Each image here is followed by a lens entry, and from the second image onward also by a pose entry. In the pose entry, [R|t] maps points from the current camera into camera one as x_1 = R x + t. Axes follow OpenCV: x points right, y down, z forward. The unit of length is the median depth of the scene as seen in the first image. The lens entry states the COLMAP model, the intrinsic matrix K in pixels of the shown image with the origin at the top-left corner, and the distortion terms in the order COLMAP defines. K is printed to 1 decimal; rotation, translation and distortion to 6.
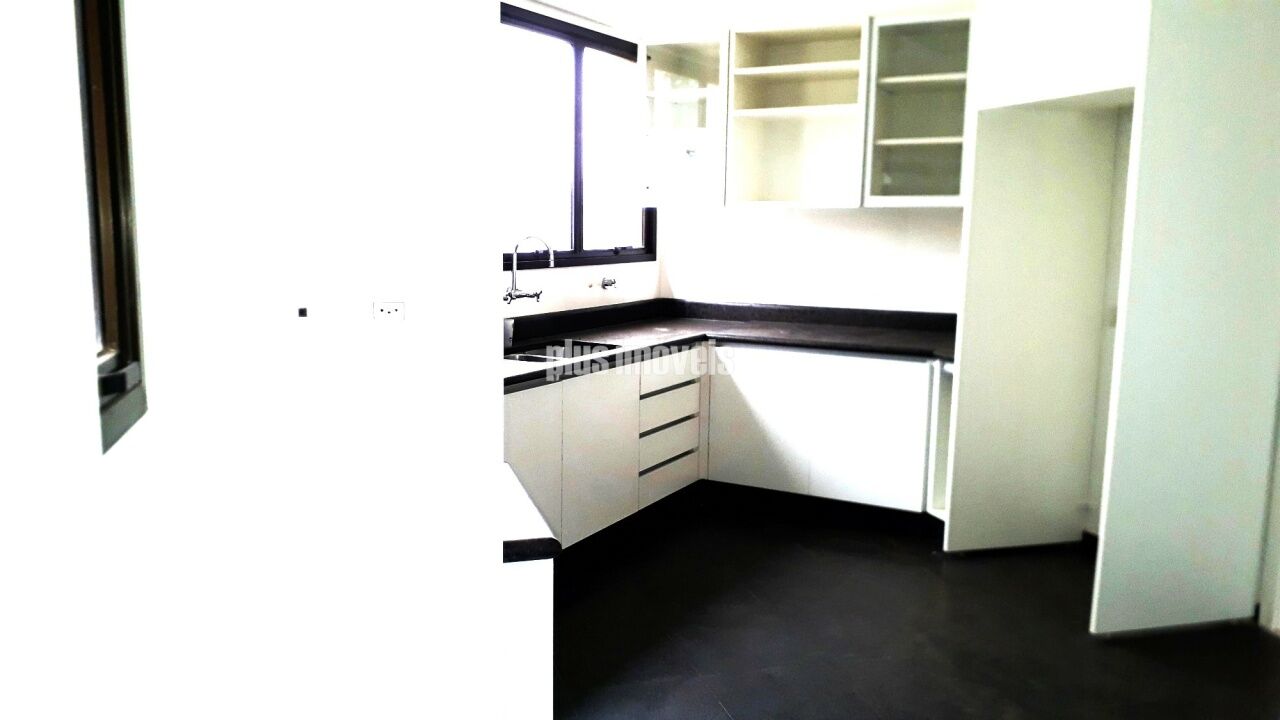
lens RADIAL K [[994.6, 0, 640.0], [0, 994.6, 360.0], [0, 0, 1]] dist [-0.000926, 0.001969]
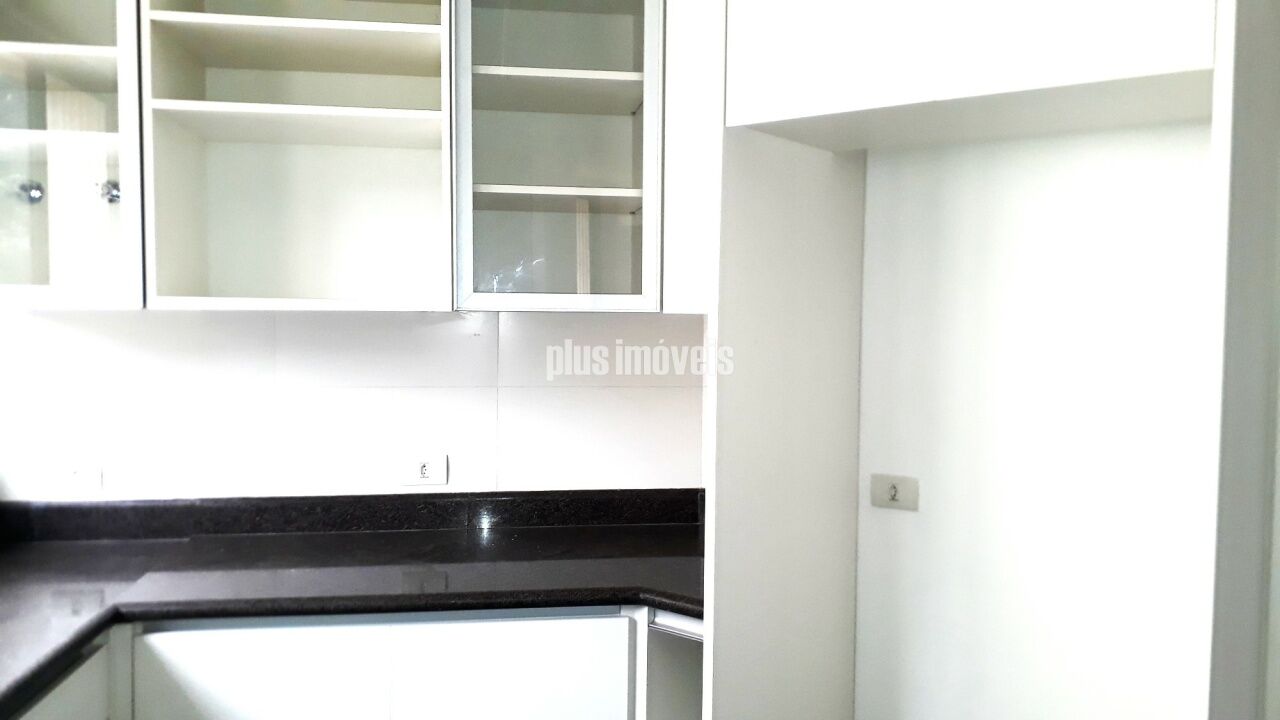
lens RADIAL K [[994.6, 0, 640.0], [0, 994.6, 360.0], [0, 0, 1]] dist [-0.000926, 0.001969]
pose [[0.788845, -0.037194, 0.613466, -0.016521], [0.084744, 0.995215, -0.048632, -0.102134], [-0.608722, 0.090351, 0.788222, 0.572112]]
